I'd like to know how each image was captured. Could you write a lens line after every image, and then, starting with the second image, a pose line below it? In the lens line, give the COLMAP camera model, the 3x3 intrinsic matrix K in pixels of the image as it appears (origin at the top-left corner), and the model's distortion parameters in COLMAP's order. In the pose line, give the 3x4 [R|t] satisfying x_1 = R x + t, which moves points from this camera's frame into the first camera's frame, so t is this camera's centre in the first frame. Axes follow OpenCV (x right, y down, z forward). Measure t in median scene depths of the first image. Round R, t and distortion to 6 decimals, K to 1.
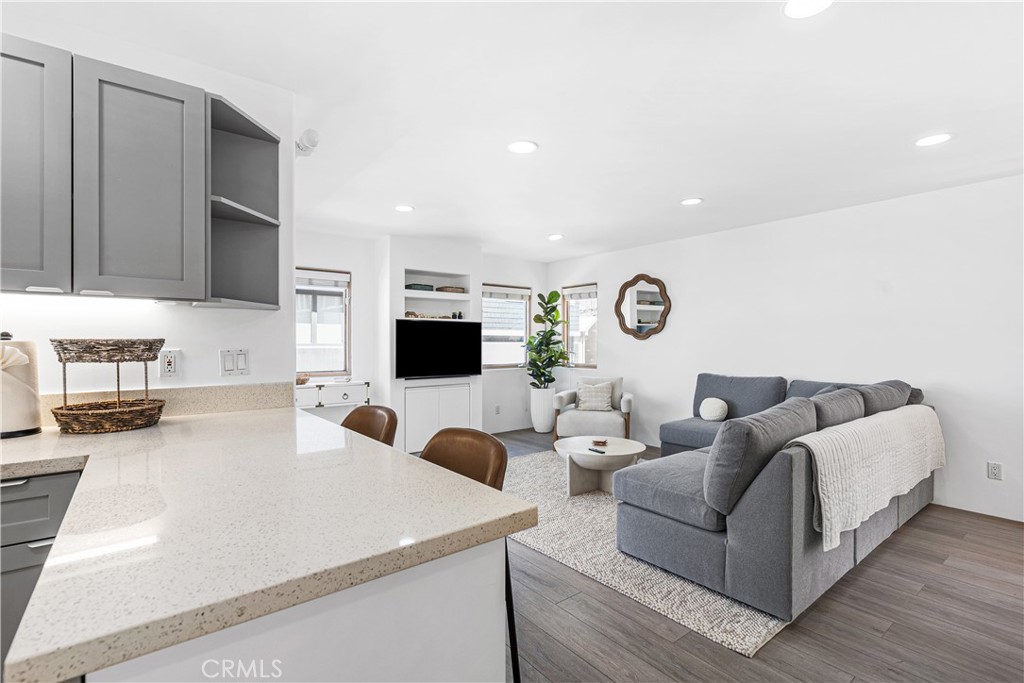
lens RADIAL K [[475.2, 0, 516.7], [0, 475.2, 340.3], [0, 0, 1]] dist [-0.000840, -0.000007]
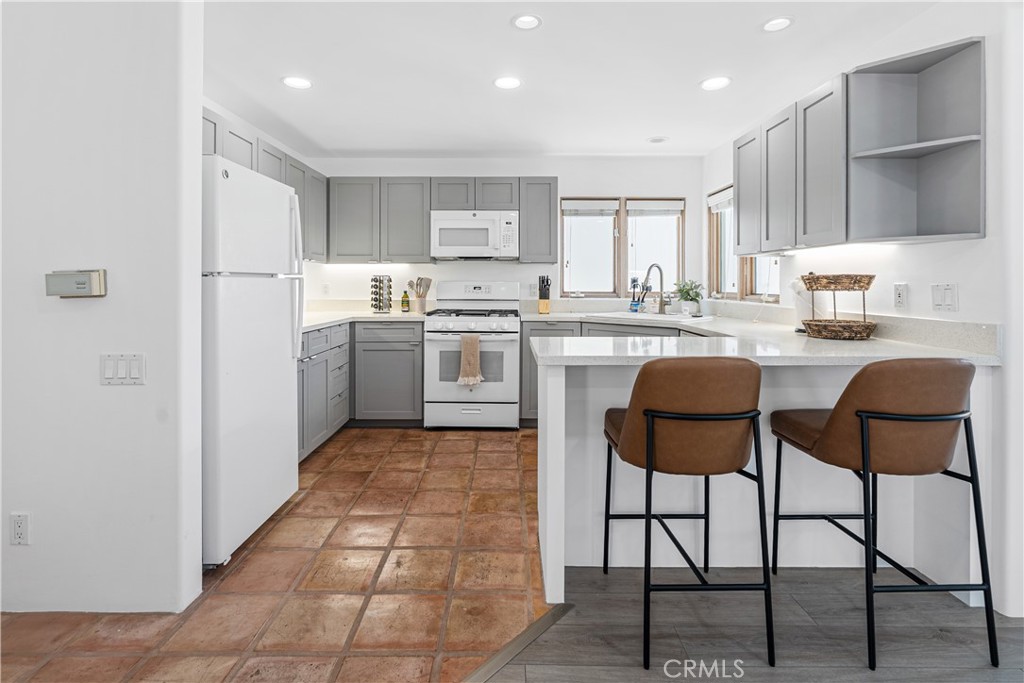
lens RADIAL K [[494.5, 0, 510.6], [0, 494.5, 280.6], [0, 0, 1]] dist [-0.001100, -0.000150]
pose [[-0.620566, -0.005794, -0.784133, 0.279480], [-0.003070, 0.999983, -0.004959, 0.007302], [0.784148, -0.000670, -0.620573, 0.350109]]
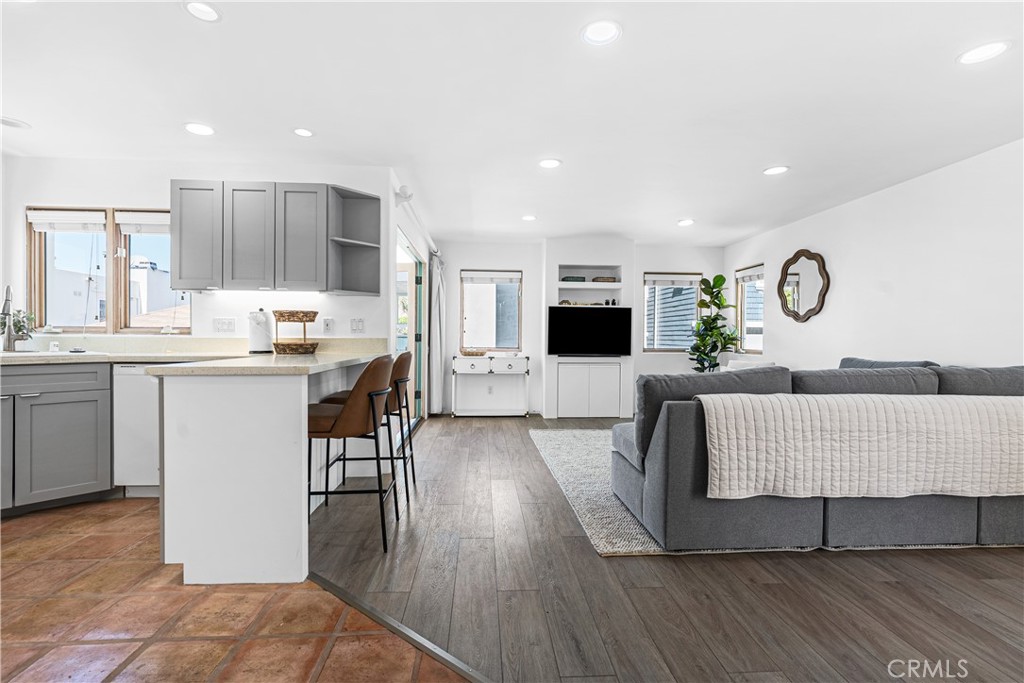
lens RADIAL K [[475.2, 0, 516.7], [0, 475.2, 340.3], [0, 0, 1]] dist [-0.000840, -0.000007]
pose [[0.825025, 0.010823, -0.564992, 0.347656], [-0.006776, 0.999934, 0.009261, 0.030221], [0.565055, -0.003813, 0.825044, -0.055474]]
